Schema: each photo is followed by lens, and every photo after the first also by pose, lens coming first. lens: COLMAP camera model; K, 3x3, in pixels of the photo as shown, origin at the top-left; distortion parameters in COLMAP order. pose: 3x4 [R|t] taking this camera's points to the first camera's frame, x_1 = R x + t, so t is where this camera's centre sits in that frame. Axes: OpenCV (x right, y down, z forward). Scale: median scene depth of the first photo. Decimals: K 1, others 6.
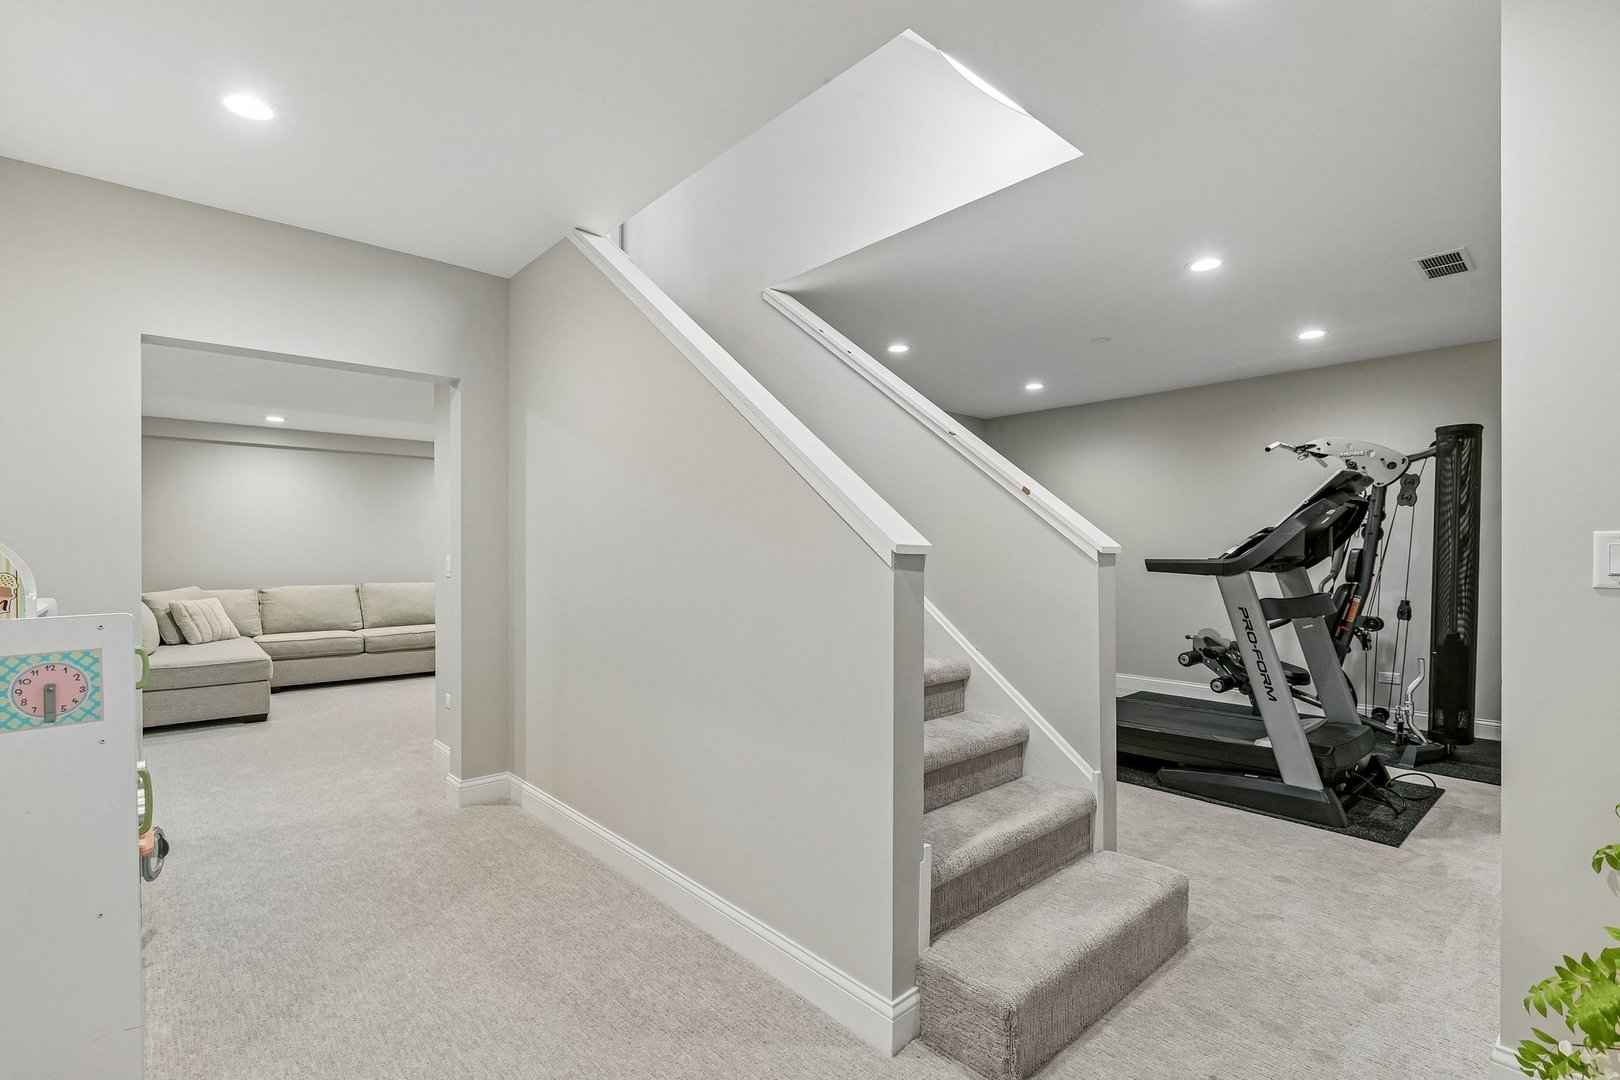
lens RADIAL K [[743.2, 0, 810.4], [0, 743.2, 547.2], [0, 0, 1]] dist [-0.000470, -0.000396]
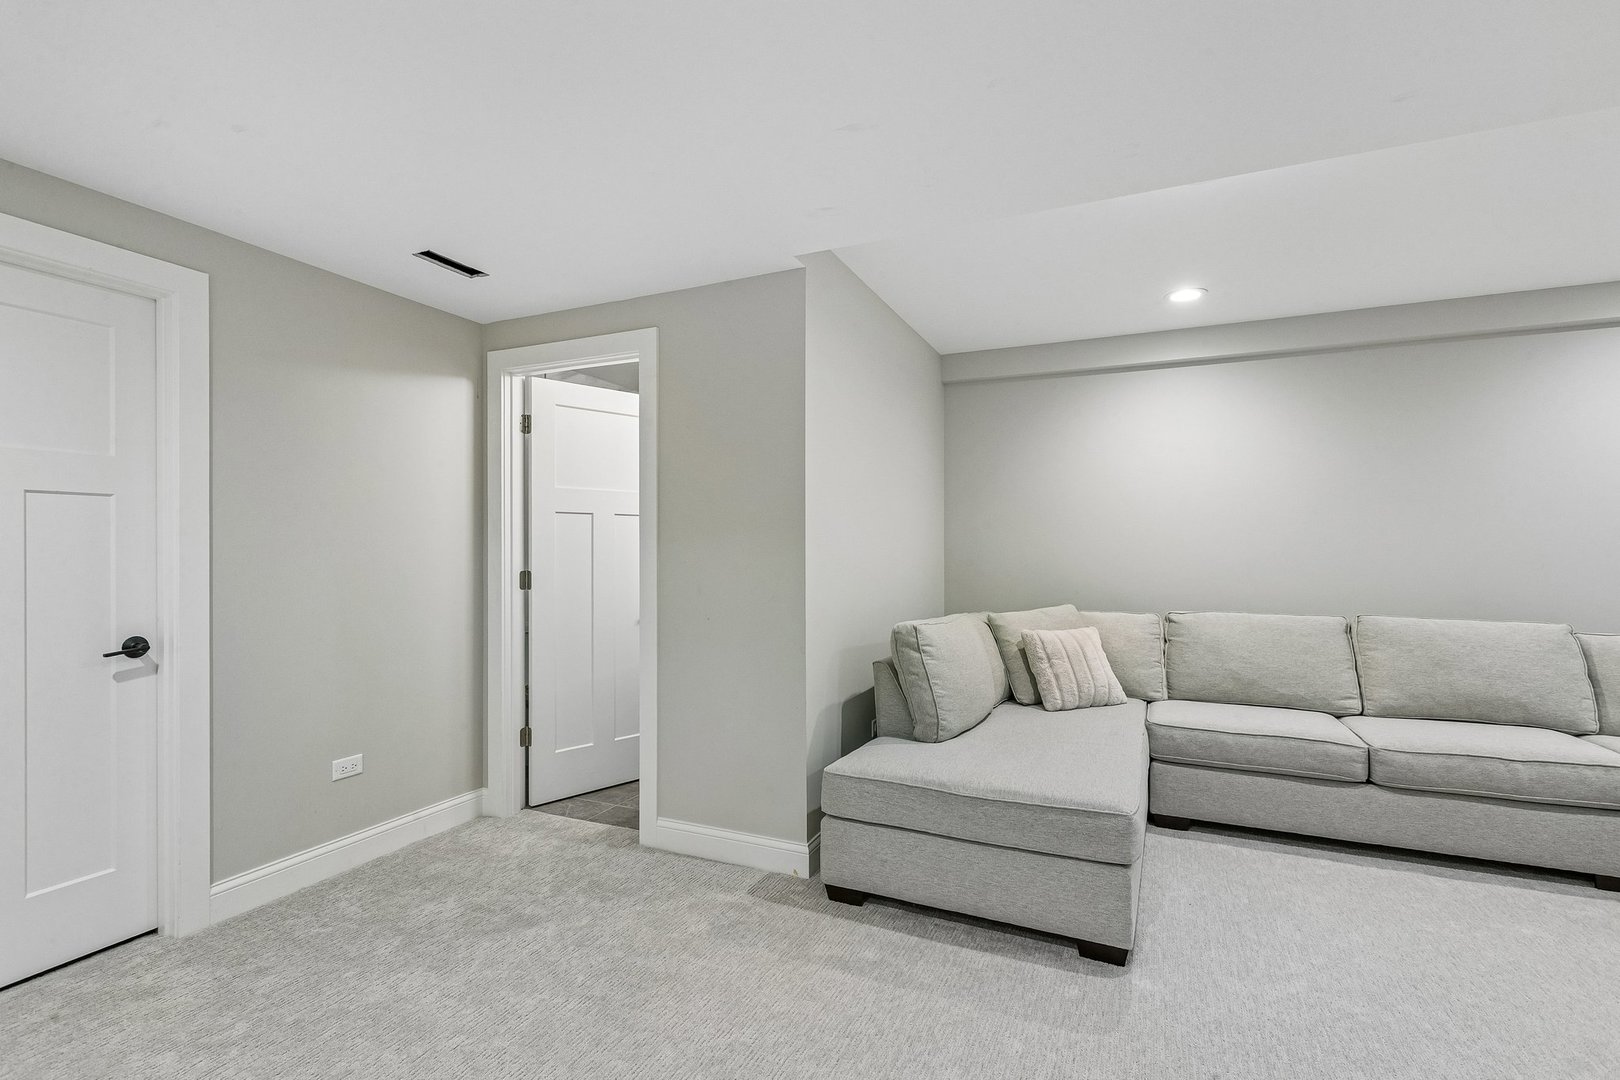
lens RADIAL K [[743.2, 0, 805.9], [0, 743.2, 546.1], [0, 0, 1]] dist [-0.000470, -0.000396]
pose [[0.397078, -0.001029, -0.917784, -0.341451], [0.003084, 0.999995, 0.000213, 0.003481], [0.917780, -0.002915, 0.397080, 0.540361]]
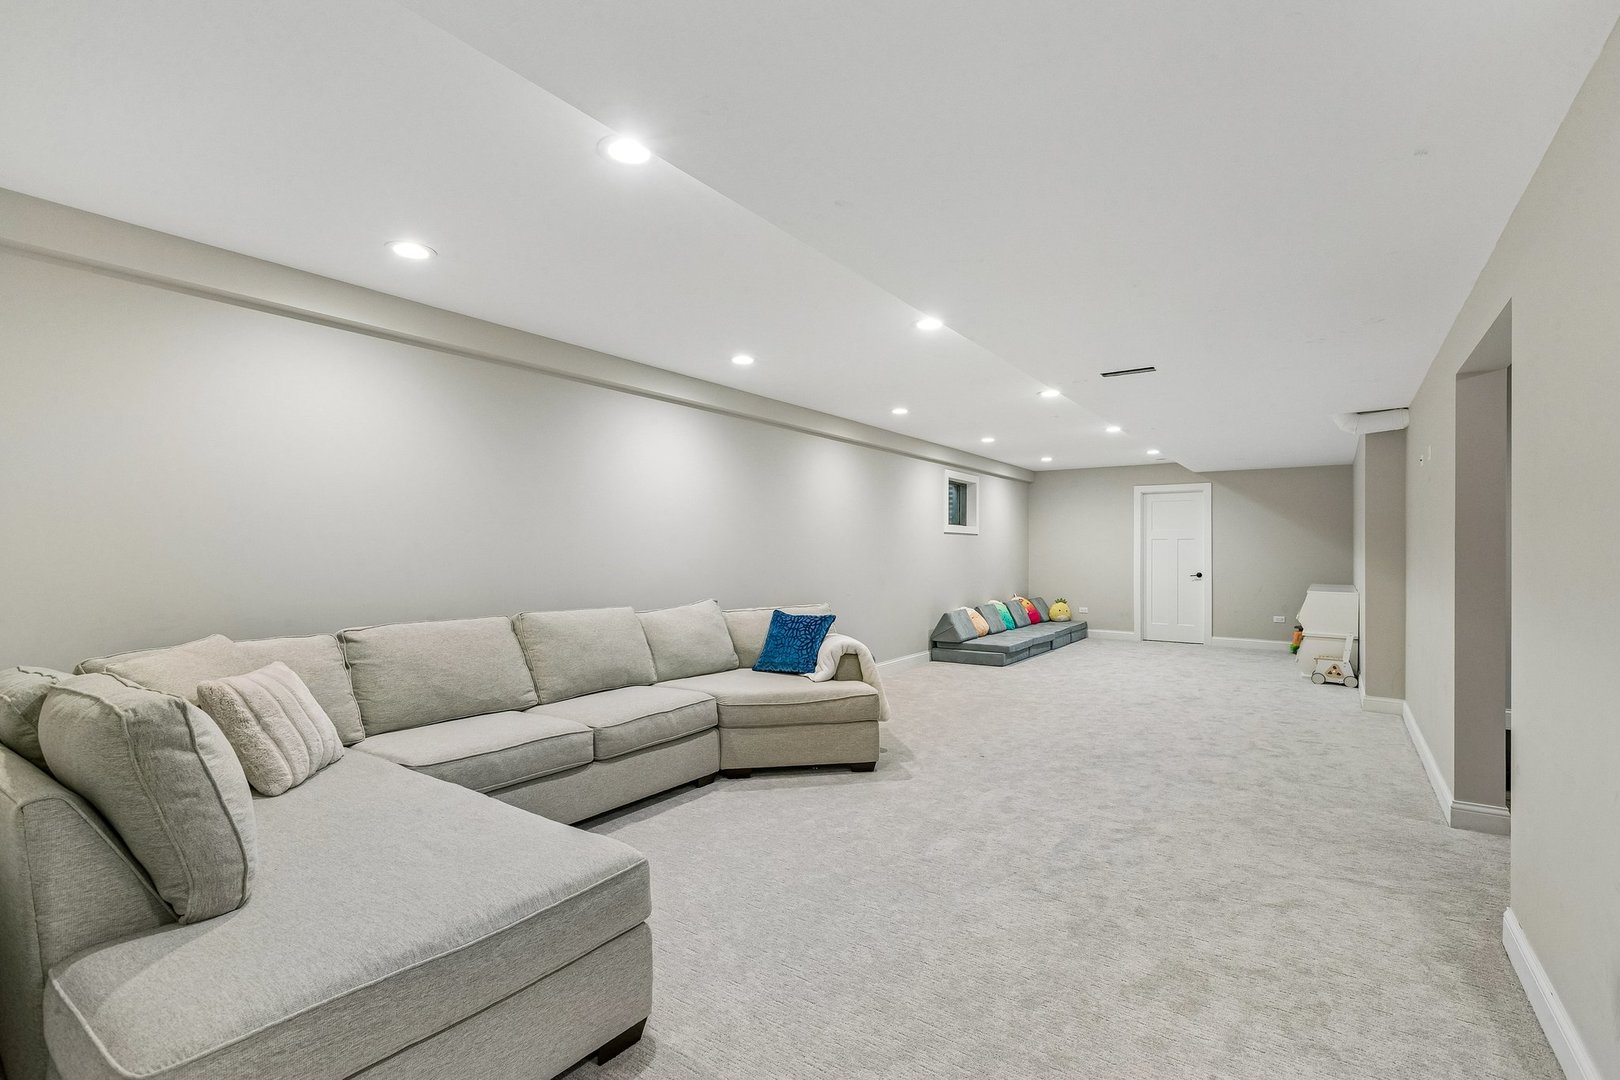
lens RADIAL K [[743.2, 0, 804.8], [0, 743.2, 546.1], [0, 0, 1]] dist [-0.000470, -0.000396]
pose [[0.975214, 0.002798, 0.221248, -0.584794], [-0.002323, 0.999994, -0.002407, 0.003819], [-0.221253, 0.001833, 0.975215, 0.511718]]
